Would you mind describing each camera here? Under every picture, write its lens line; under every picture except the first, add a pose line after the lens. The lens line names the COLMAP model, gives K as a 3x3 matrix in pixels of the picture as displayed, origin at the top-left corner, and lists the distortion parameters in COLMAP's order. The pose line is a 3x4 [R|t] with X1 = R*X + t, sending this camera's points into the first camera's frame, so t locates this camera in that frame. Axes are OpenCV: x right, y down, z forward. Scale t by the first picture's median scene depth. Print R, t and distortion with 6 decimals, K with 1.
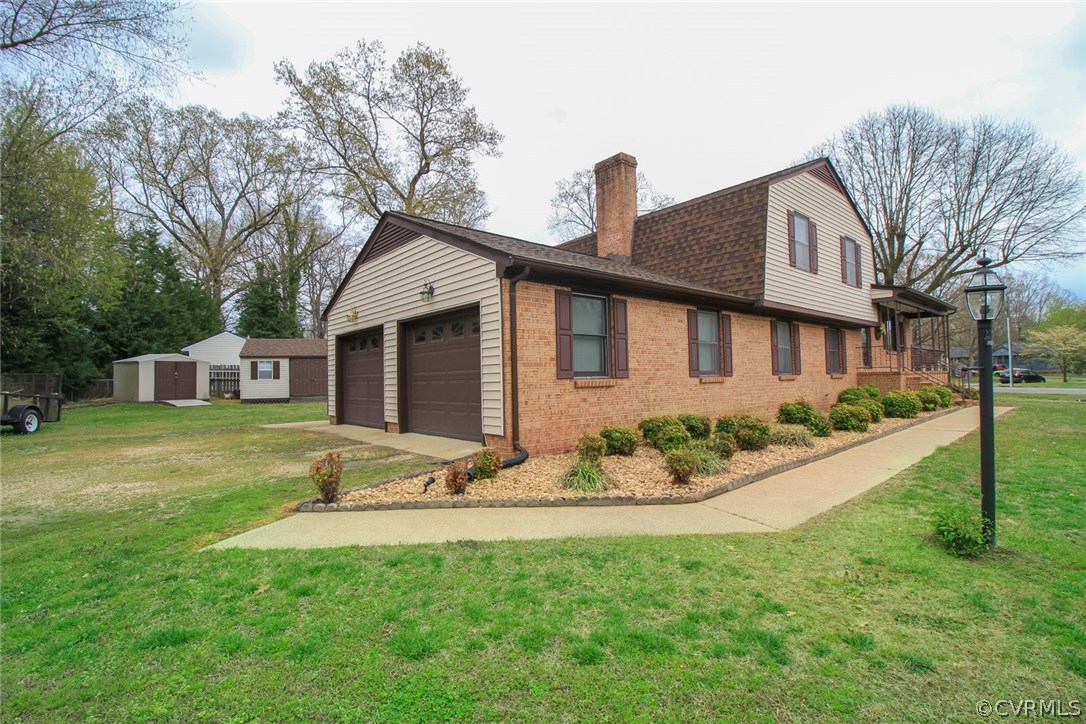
lens RADIAL K [[485.8, 0, 543.0], [0, 485.8, 362.0], [0, 0, 1]] dist [0.000085, -0.000003]
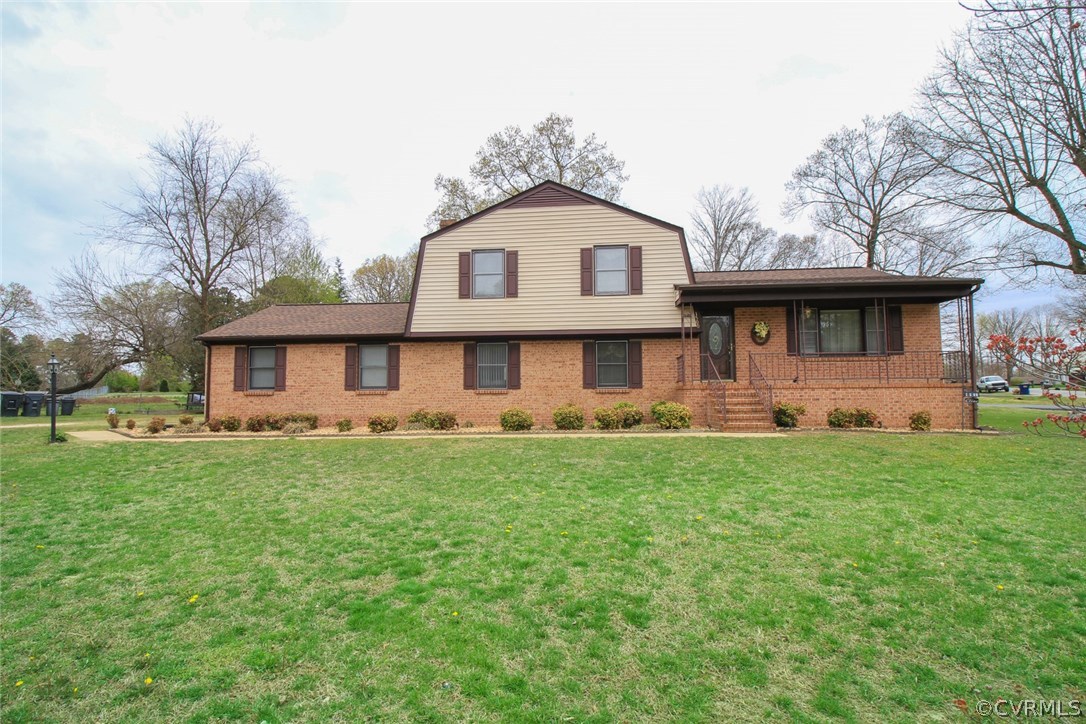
lens RADIAL K [[546.3, 0, 543.0], [0, 546.3, 362.0], [0, 0, 1]] dist [0.004828, -0.013878]
pose [[0.688756, -0.018059, -0.724769, 1.975982], [0.020303, 0.999778, -0.005617, -0.036344], [0.724709, -0.010846, 0.688969, 0.269631]]
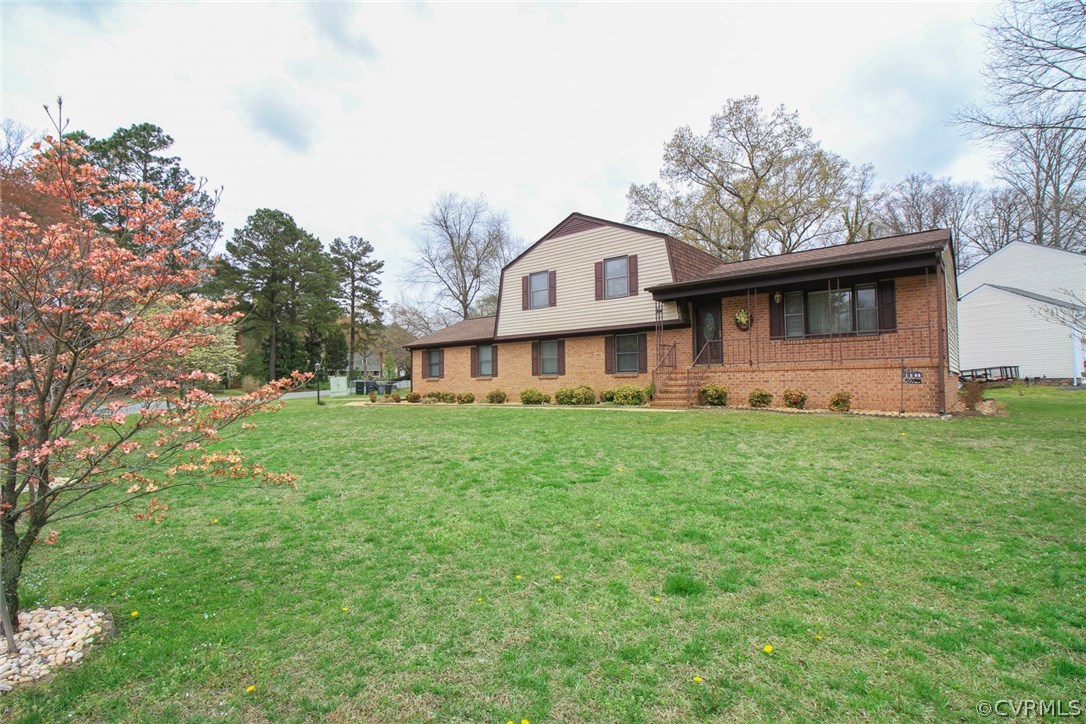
lens RADIAL K [[546.3, 0, 543.0], [0, 546.3, 362.0], [0, 0, 1]] dist [0.004828, -0.013878]
pose [[0.137544, -0.006810, -0.990472, 2.885943], [0.059436, 0.998231, 0.001391, -0.024338], [0.988711, -0.059061, 0.137706, 0.979436]]
